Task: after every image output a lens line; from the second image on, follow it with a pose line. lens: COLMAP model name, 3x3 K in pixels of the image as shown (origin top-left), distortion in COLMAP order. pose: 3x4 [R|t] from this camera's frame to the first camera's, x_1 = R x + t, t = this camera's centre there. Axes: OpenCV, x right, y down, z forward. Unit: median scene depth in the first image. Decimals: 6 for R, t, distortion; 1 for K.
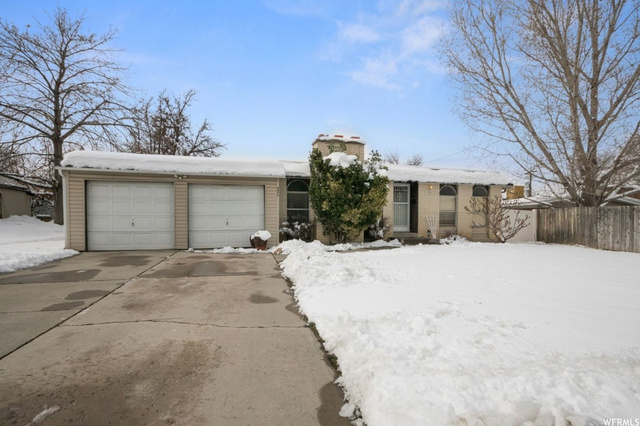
lens RADIAL K [[330.1, 0, 348.4], [0, 330.1, 225.3], [0, 0, 1]] dist [0.000137, 0.001965]
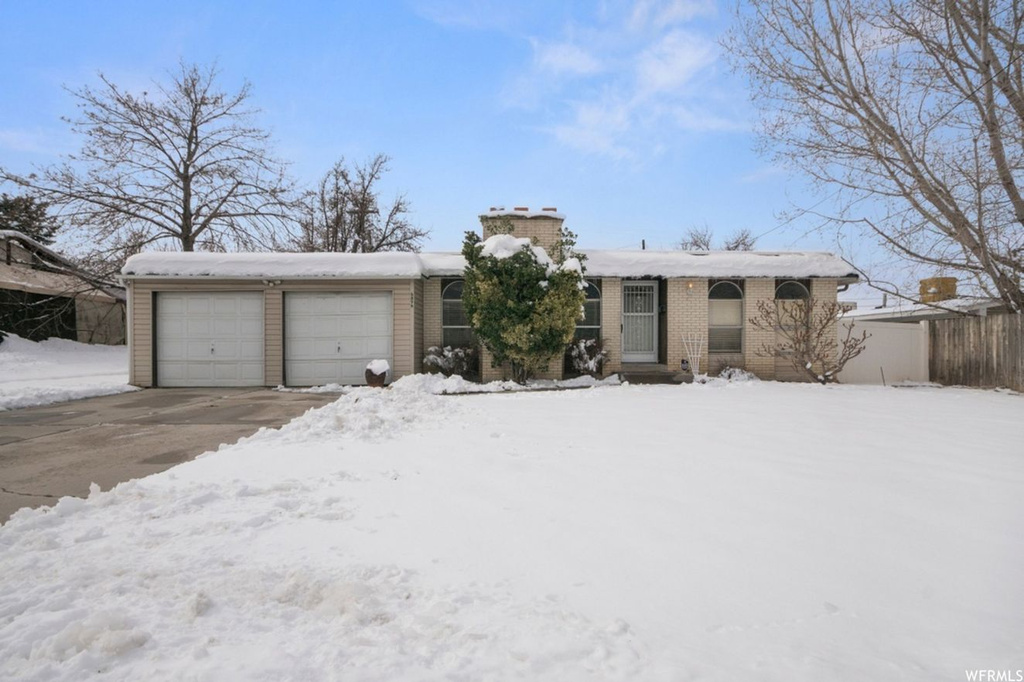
lens RADIAL K [[528.2, 0, 513.8], [0, 528.2, 344.2], [0, 0, 1]] dist [0.000137, 0.001965]
pose [[0.970481, -0.006760, -0.241082, 0.183523], [0.002579, 0.999841, -0.017652, 0.003120], [0.241163, 0.016509, 0.970344, 0.029856]]
